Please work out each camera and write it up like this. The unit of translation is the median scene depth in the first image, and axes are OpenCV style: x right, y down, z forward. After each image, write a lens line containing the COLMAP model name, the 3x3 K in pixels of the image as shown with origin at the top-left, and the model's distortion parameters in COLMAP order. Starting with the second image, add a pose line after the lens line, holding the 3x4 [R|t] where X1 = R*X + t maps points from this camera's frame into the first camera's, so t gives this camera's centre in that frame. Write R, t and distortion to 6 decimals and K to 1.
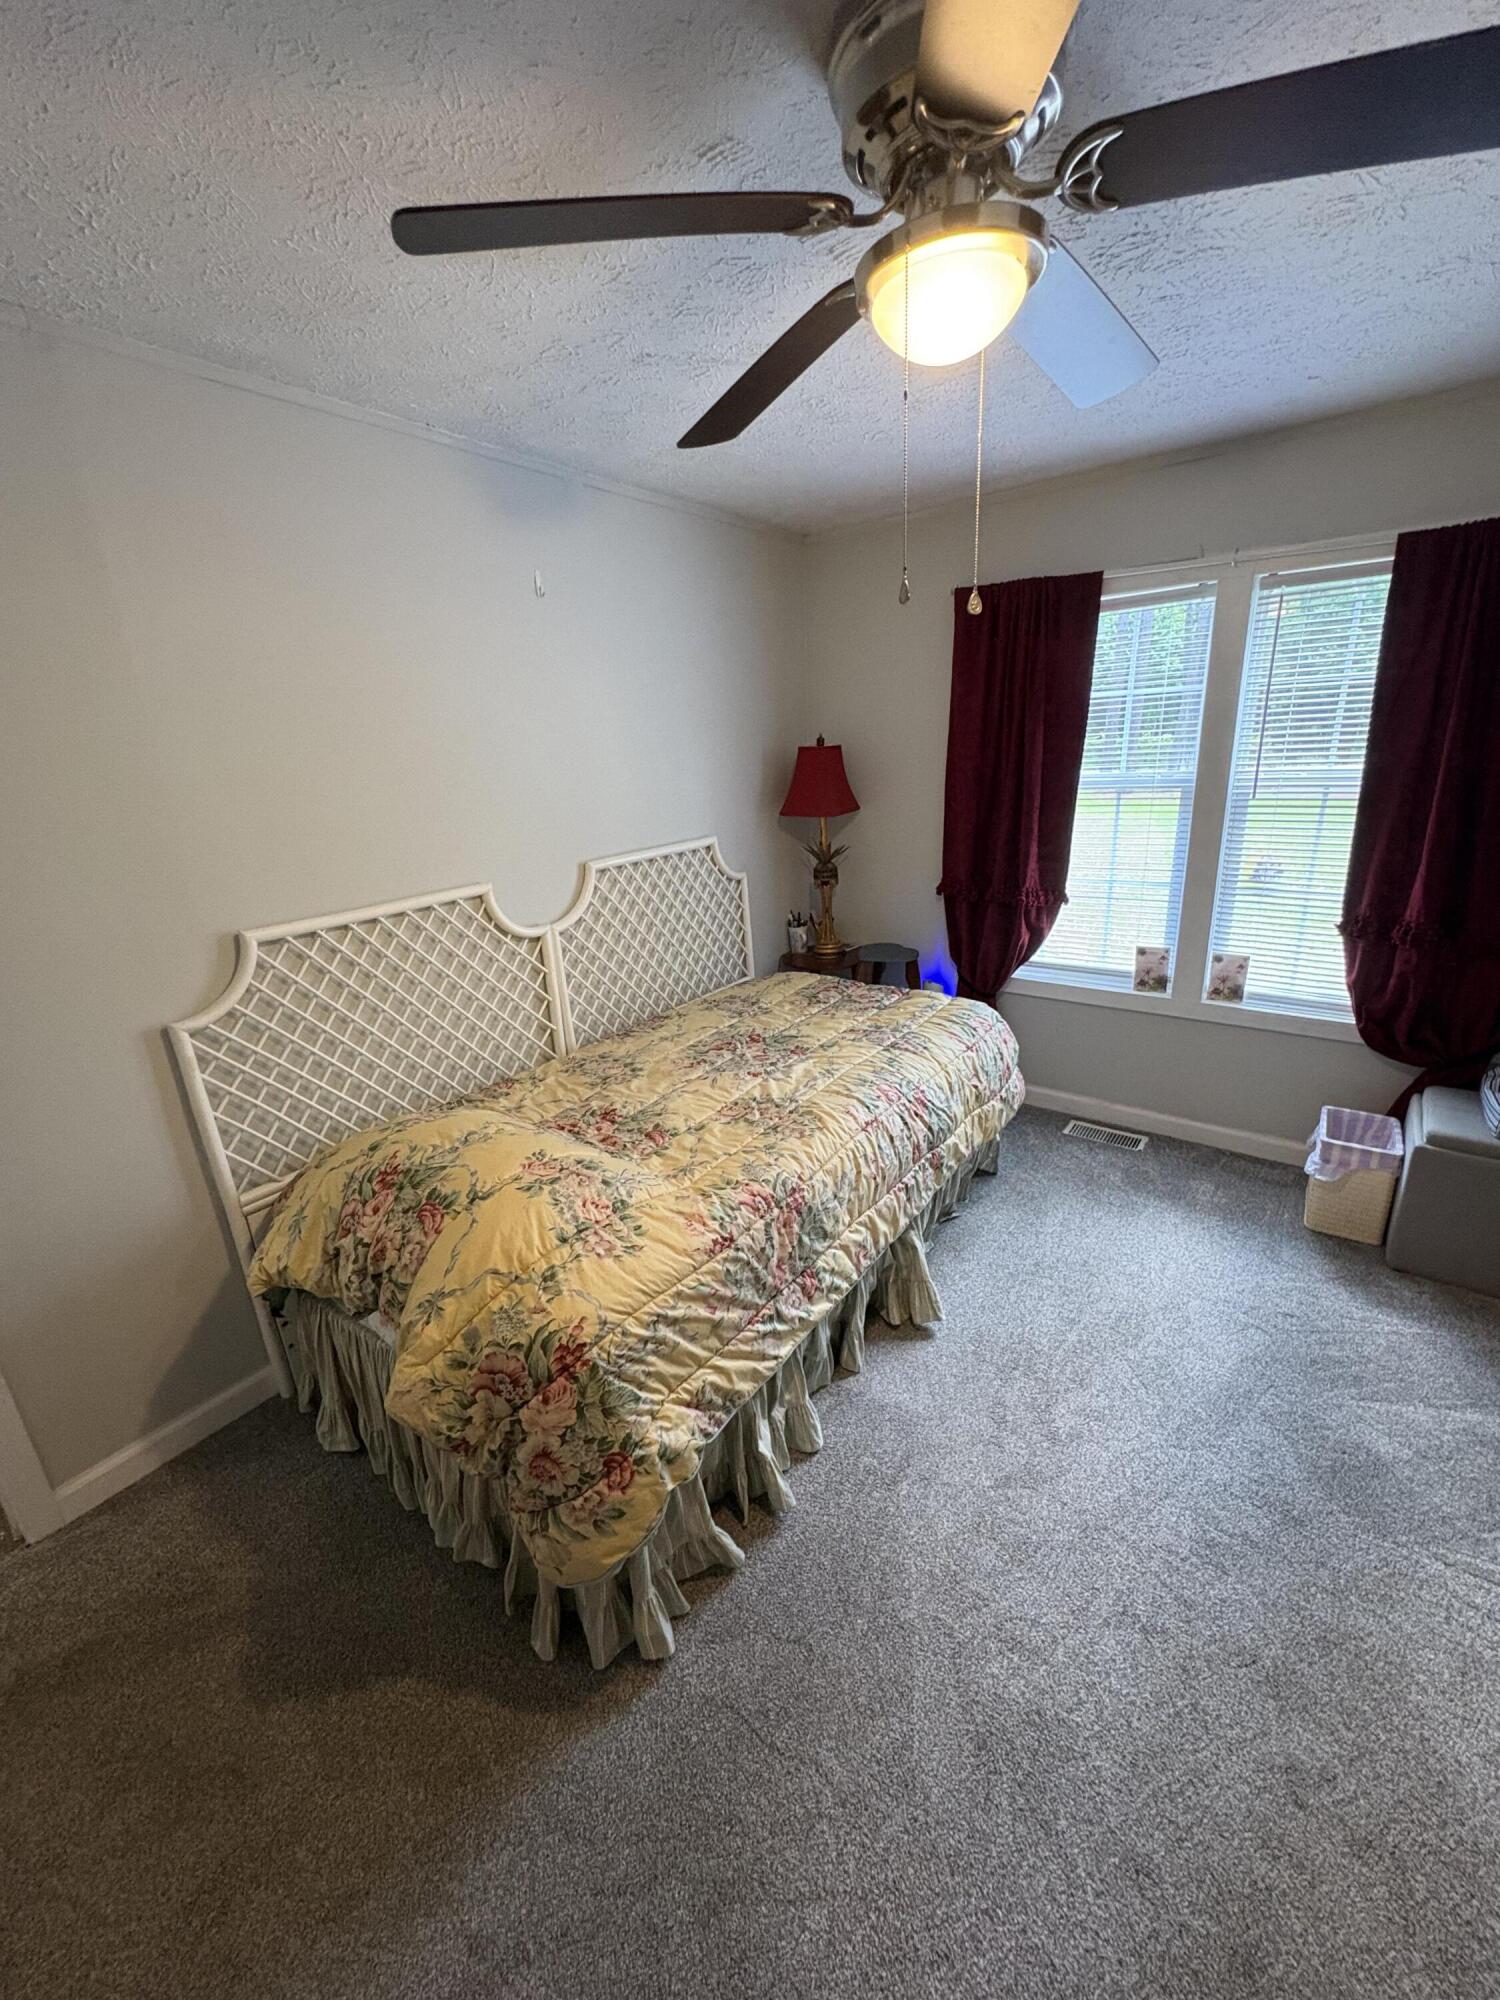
lens RADIAL K [[796.7, 0, 752.9], [0, 796.7, 999.1], [0, 0, 1]] dist [-0.000841, 0.000526]
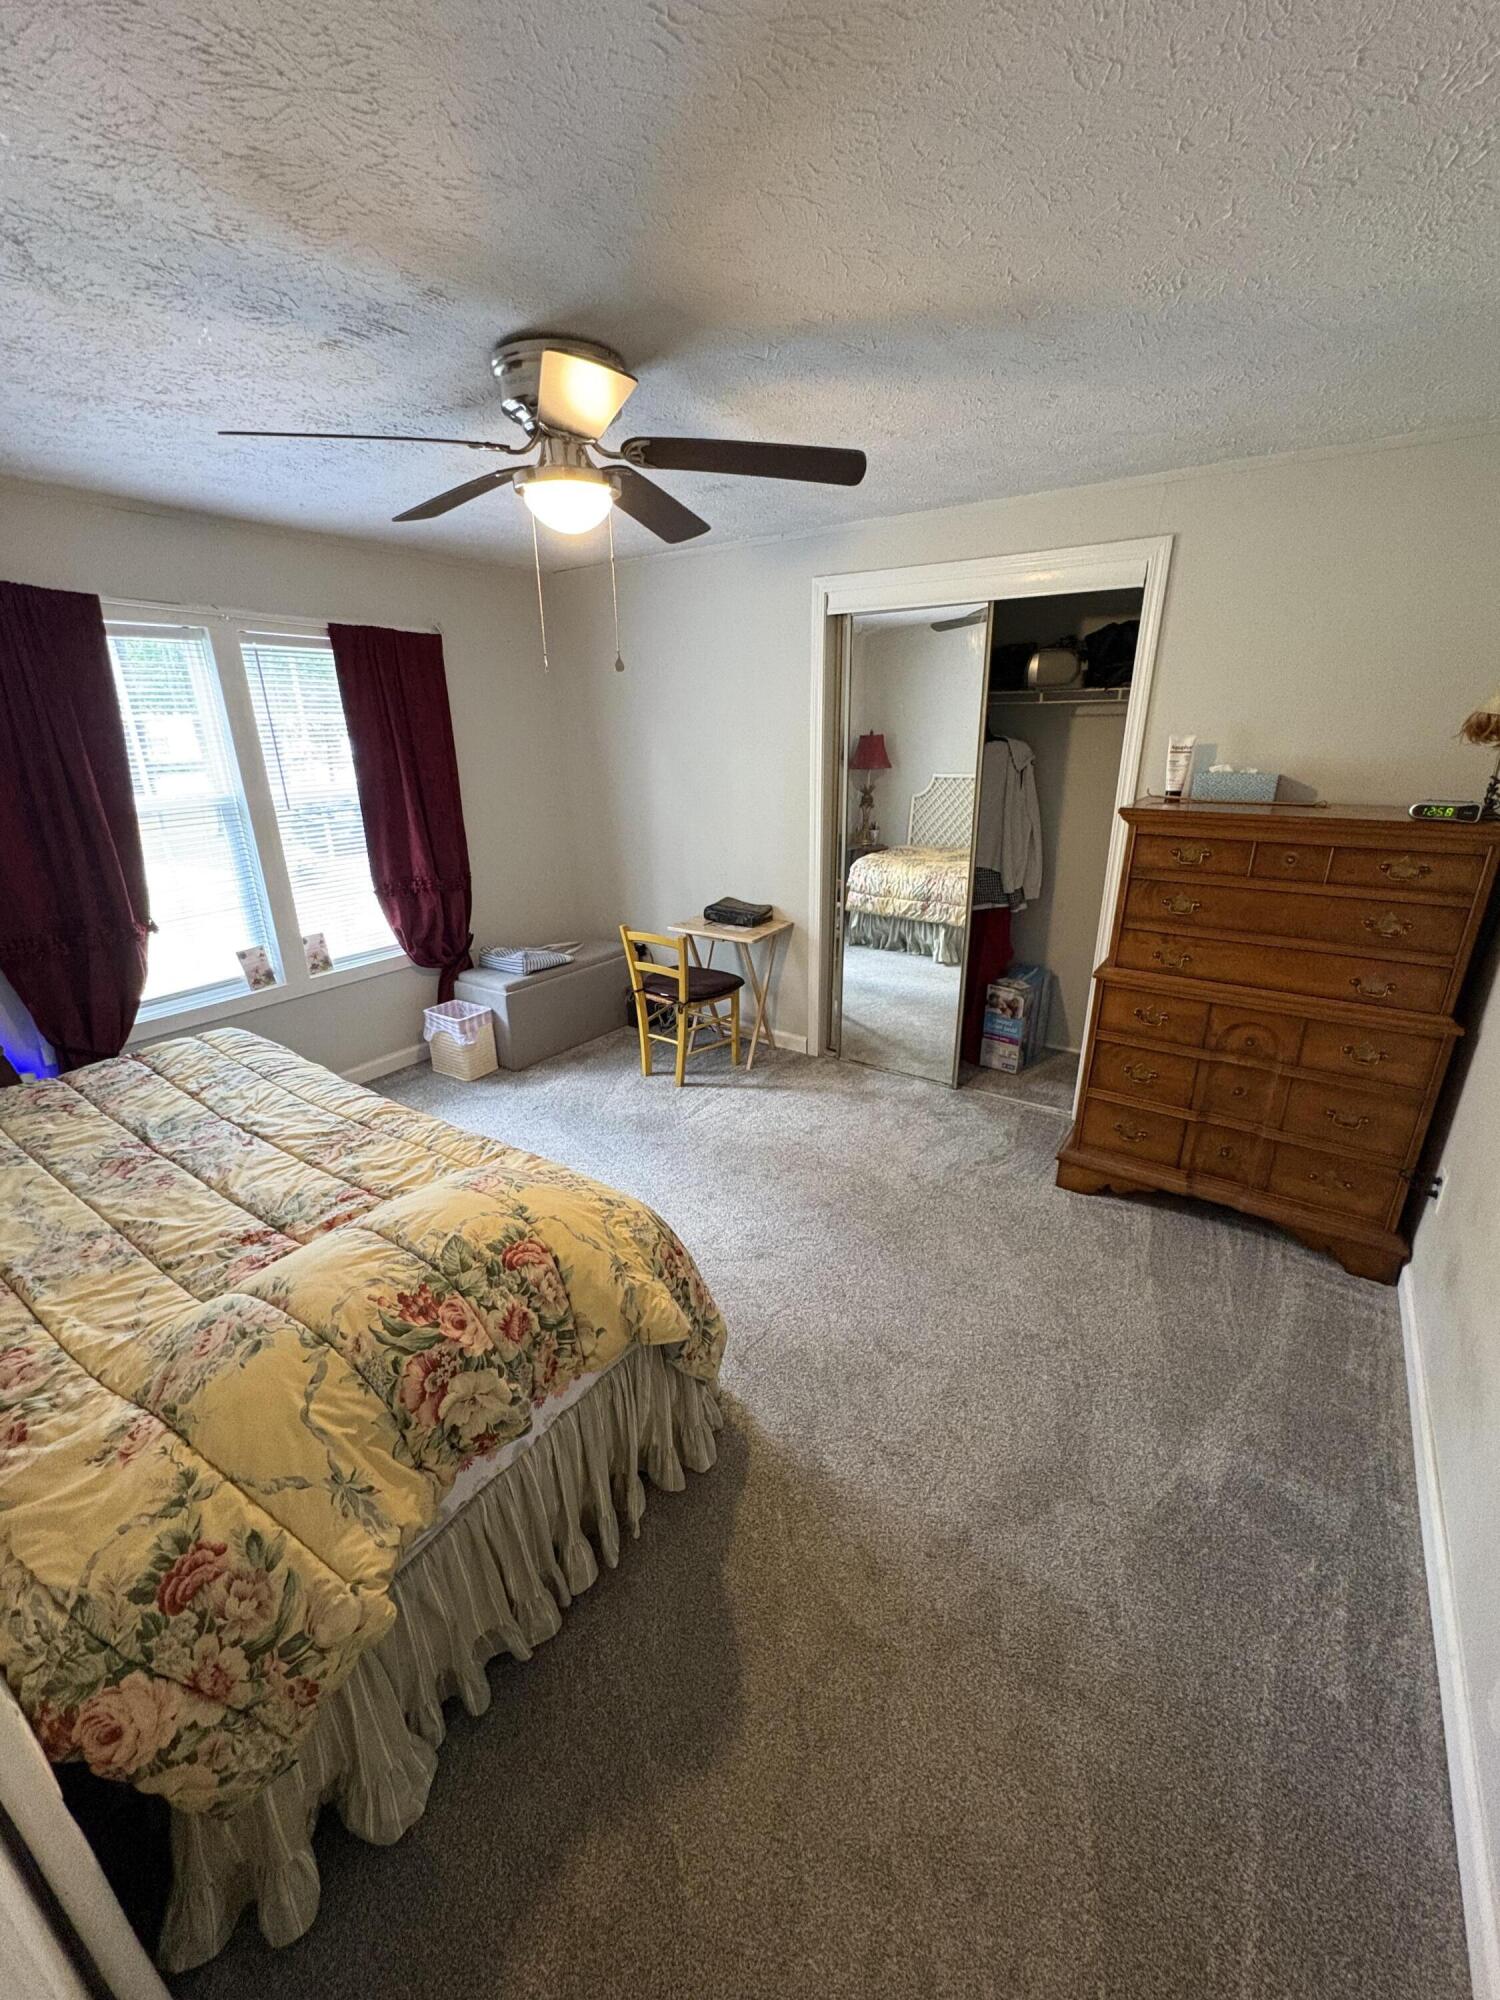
lens RADIAL K [[796.7, 0, 752.9], [0, 796.7, 999.1], [0, 0, 1]] dist [-0.000841, 0.000526]
pose [[-0.047296, -0.277733, 0.959493, -0.678079], [0.326828, 0.903393, 0.277604, -0.089185], [-0.943900, 0.326719, 0.048044, 0.340853]]
